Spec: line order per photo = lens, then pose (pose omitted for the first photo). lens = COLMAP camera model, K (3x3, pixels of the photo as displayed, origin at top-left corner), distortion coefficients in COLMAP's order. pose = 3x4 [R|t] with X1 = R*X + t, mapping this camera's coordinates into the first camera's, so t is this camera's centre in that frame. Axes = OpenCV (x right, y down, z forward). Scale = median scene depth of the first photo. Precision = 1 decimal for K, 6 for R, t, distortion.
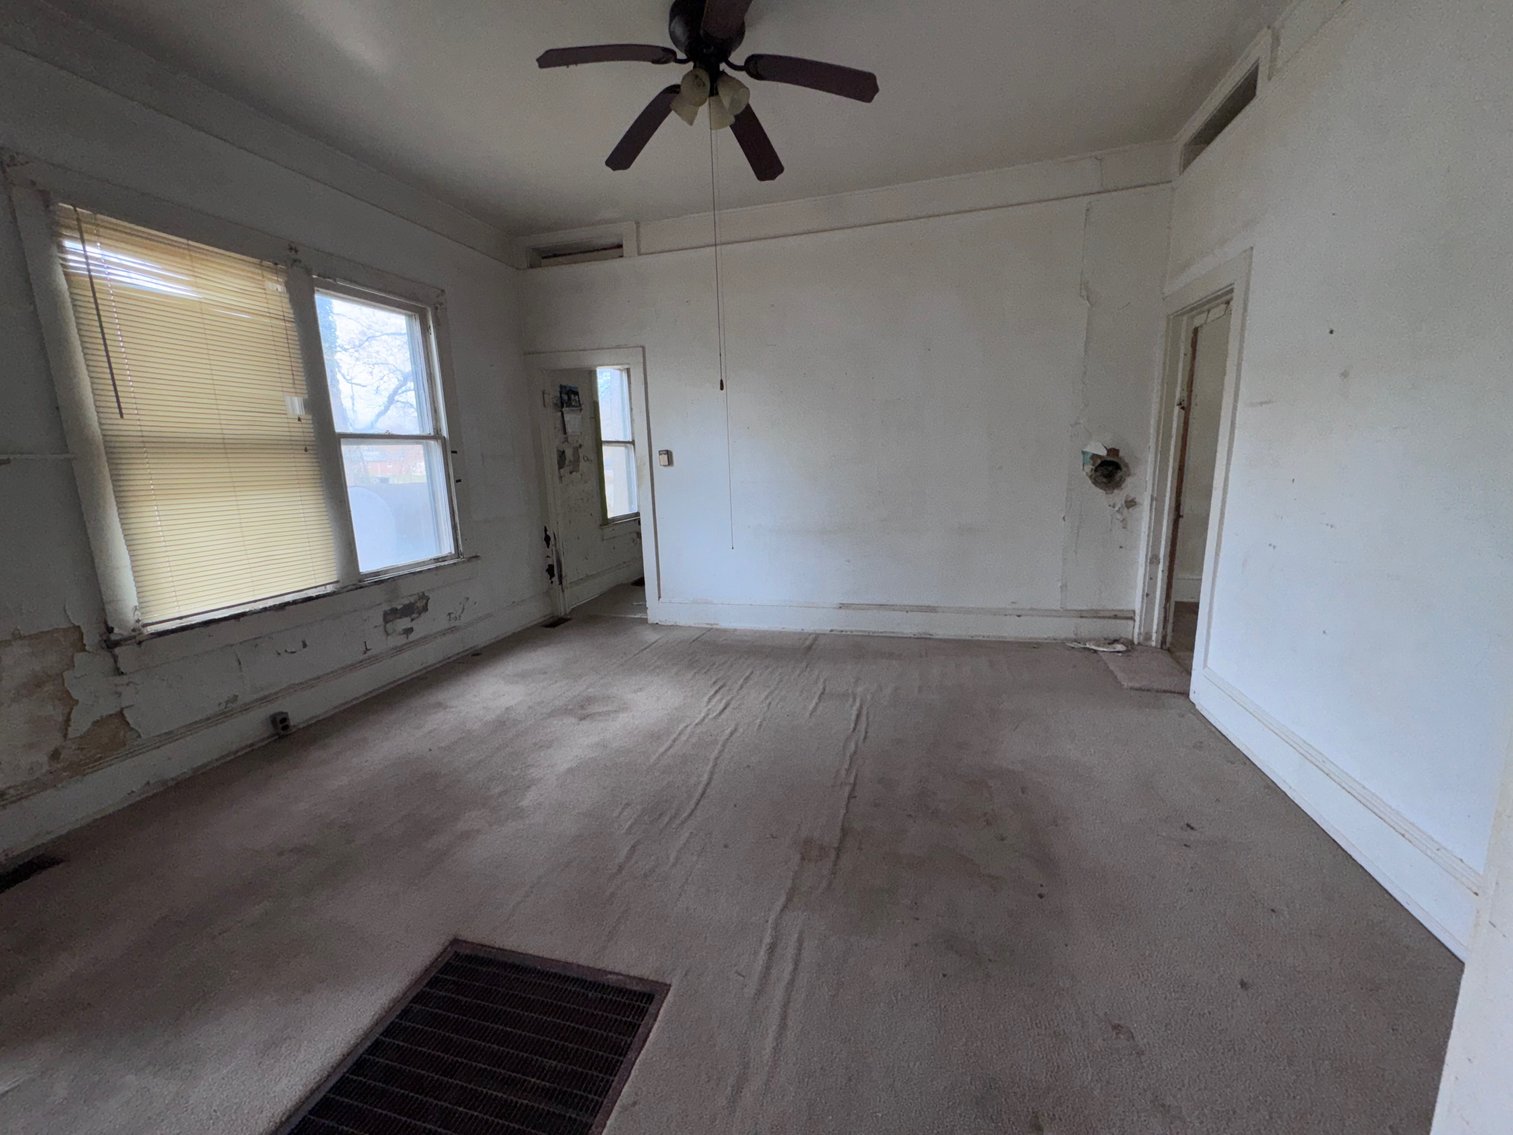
lens RADIAL K [[606.2, 0, 758.4], [0, 606.2, 563.8], [0, 0, 1]] dist [-0.000933, -0.000045]
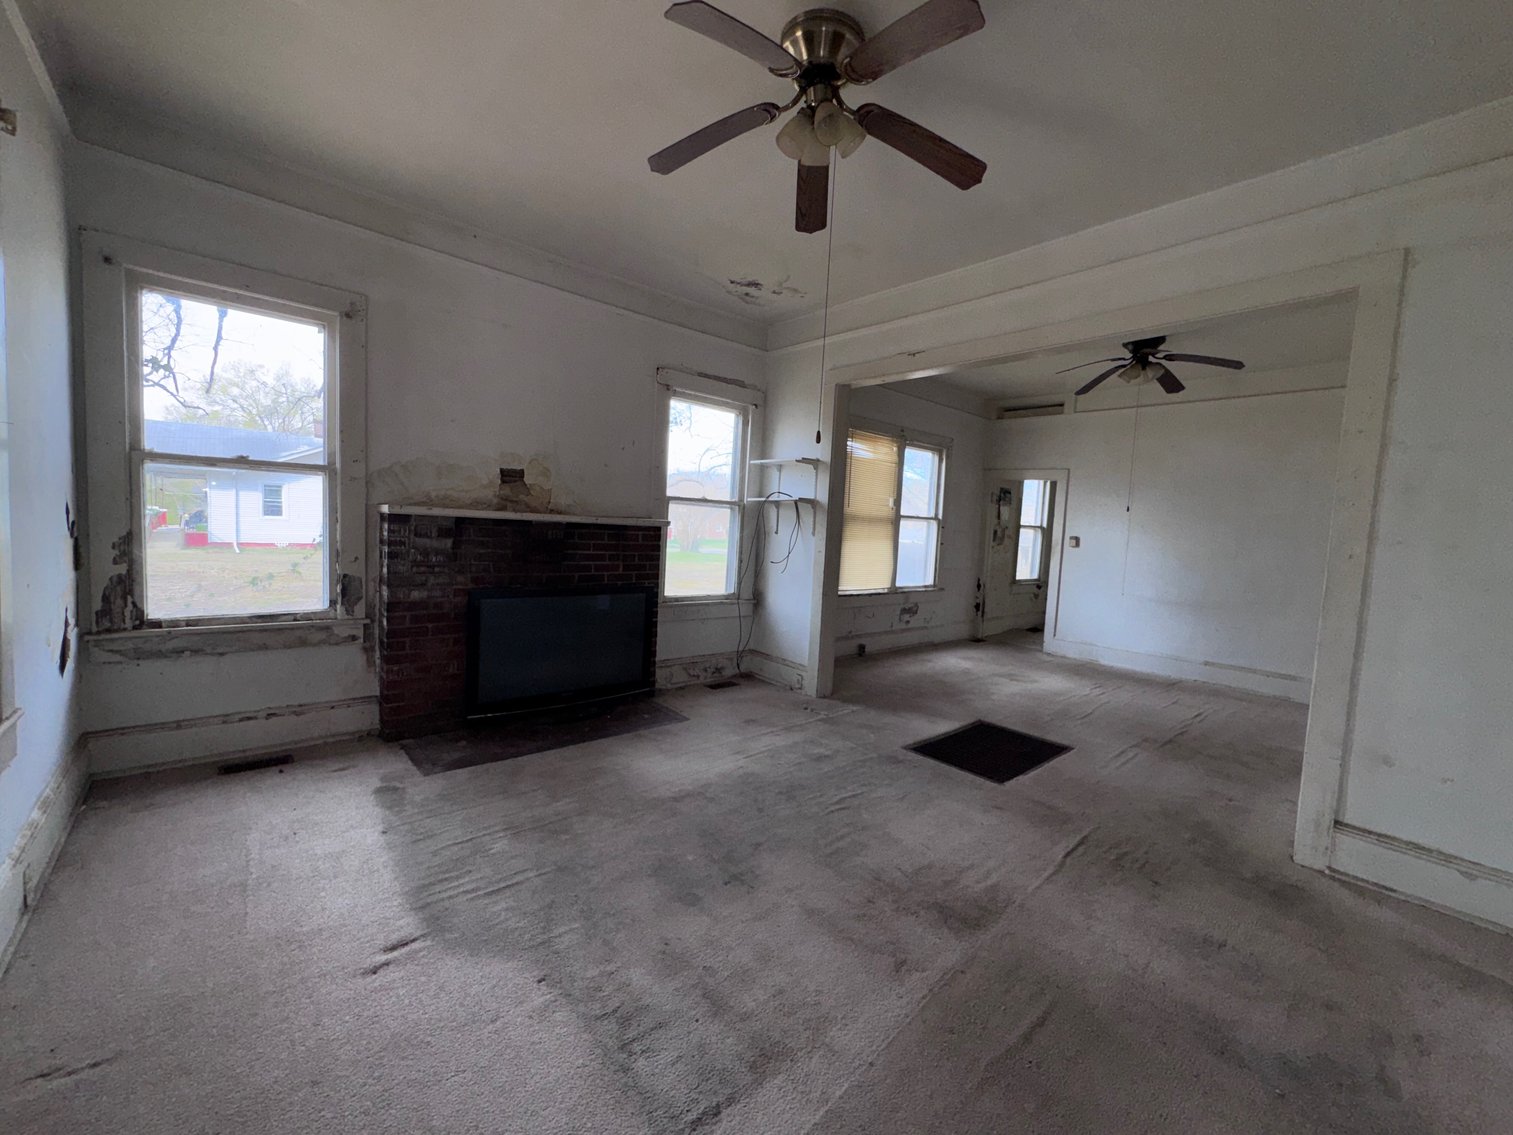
lens RADIAL K [[606.2, 0, 758.4], [0, 606.2, 563.8], [0, 0, 1]] dist [-0.000933, -0.000045]
pose [[0.832896, 0.113268, -0.541715, 0.015487], [-0.175139, 0.982471, -0.063854, 0.129623], [0.524986, 0.148059, 0.838134, -0.766543]]
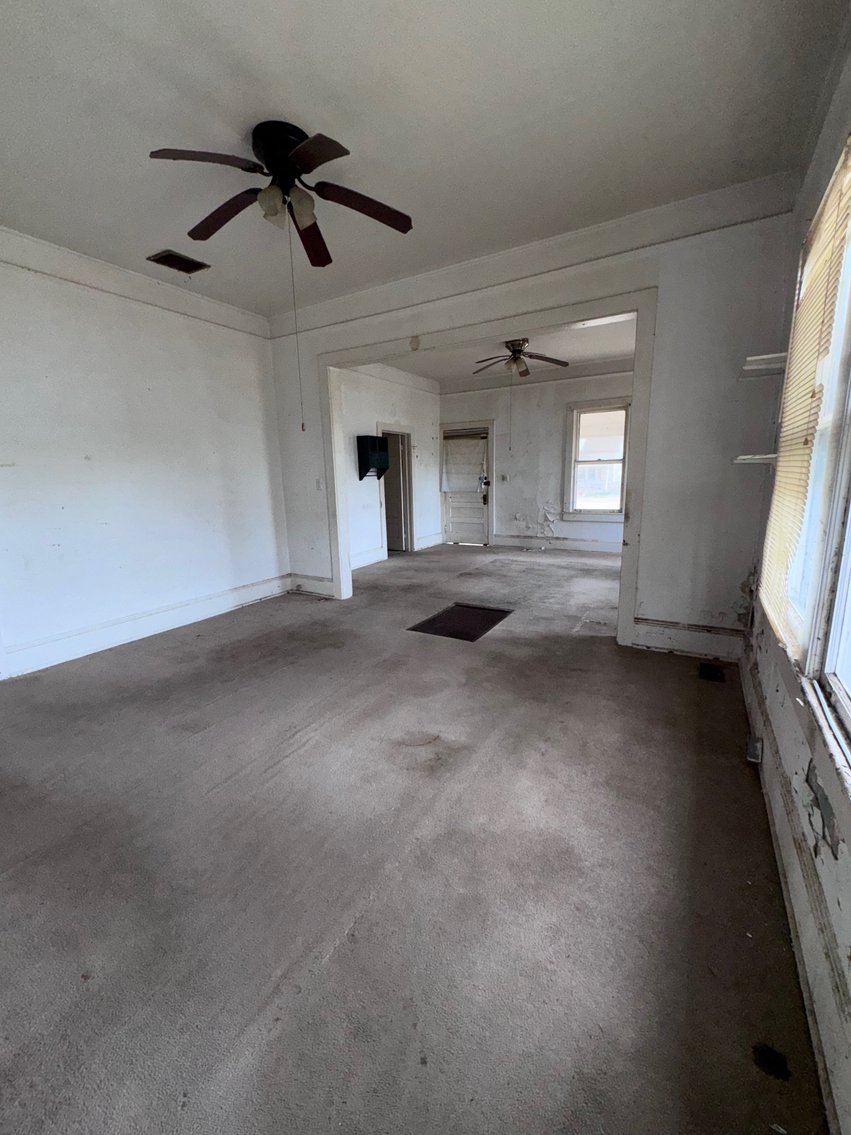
lens RADIAL K [[454.8, 0, 425.5], [0, 454.8, 567.5], [0, 0, 1]] dist [-0.000933, -0.000045]
pose [[-0.963285, 0.000317, 0.268482, -0.377239], [0.098746, 0.930325, 0.353192, -0.216532], [-0.249663, 0.366736, -0.896199, 1.251089]]
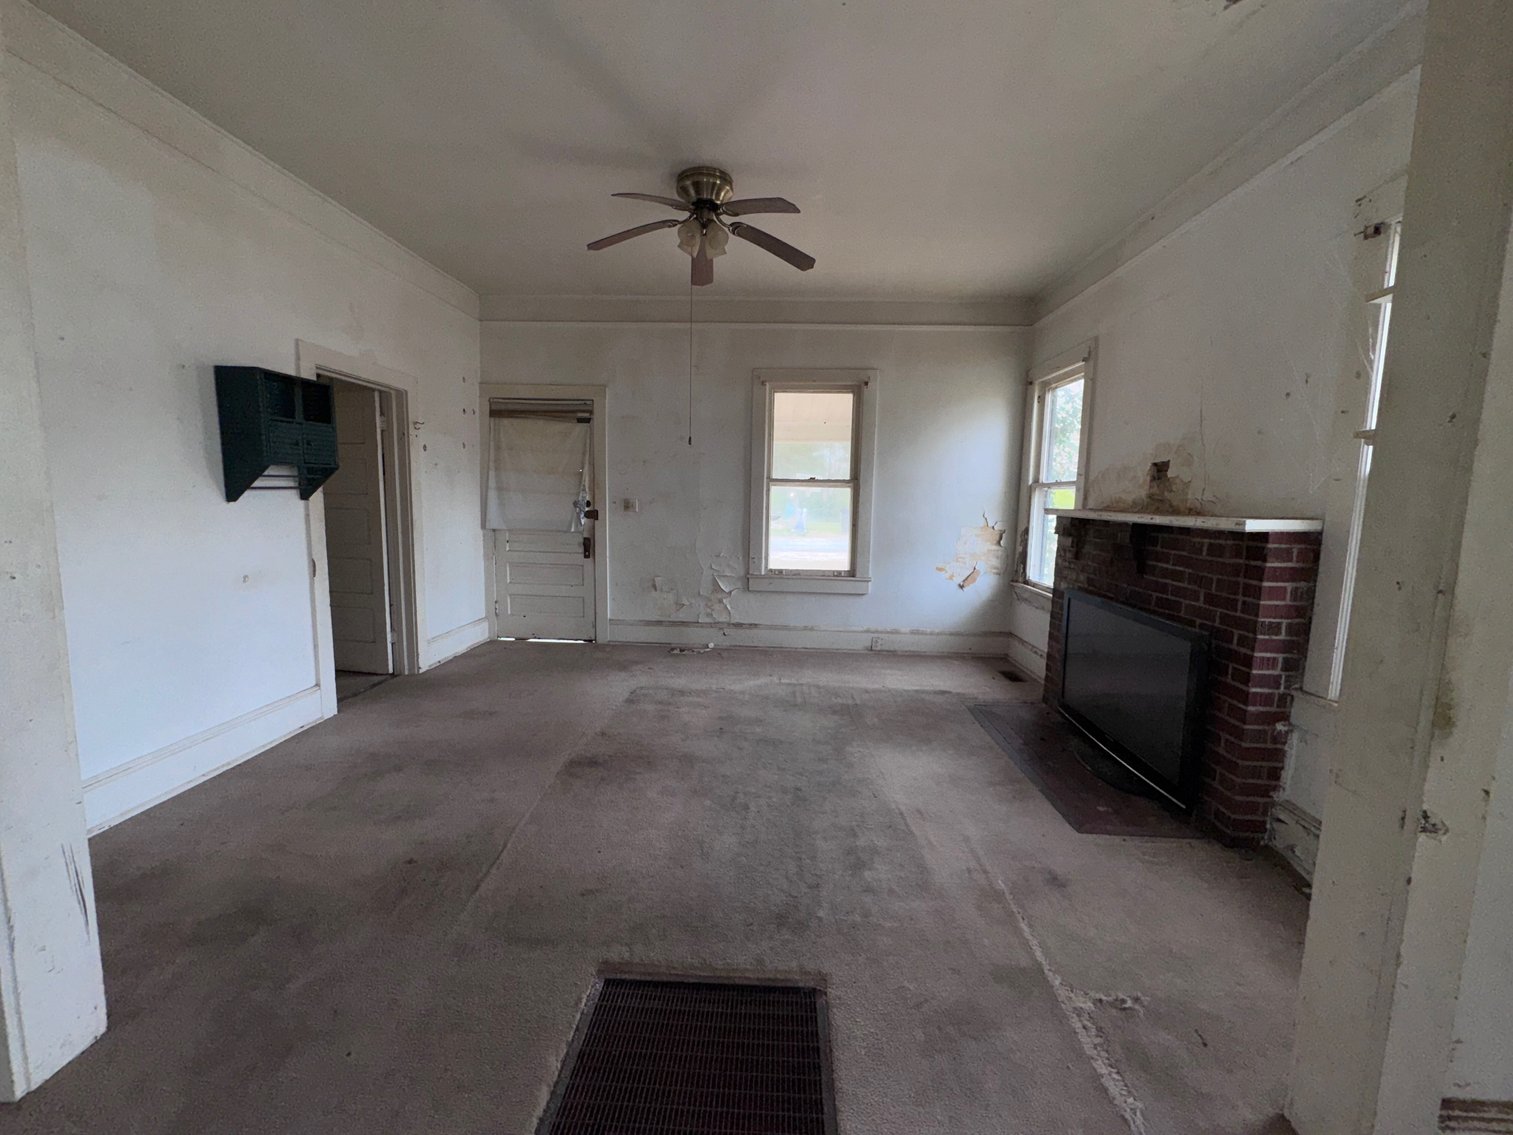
lens RADIAL K [[606.2, 0, 758.4], [0, 606.2, 563.8], [0, 0, 1]] dist [-0.000933, -0.000045]
pose [[-0.974979, 0.033908, -0.219698, -0.147796], [-0.031859, 0.956782, 0.289056, -0.103141], [0.220004, 0.288822, -0.931762, 0.516623]]
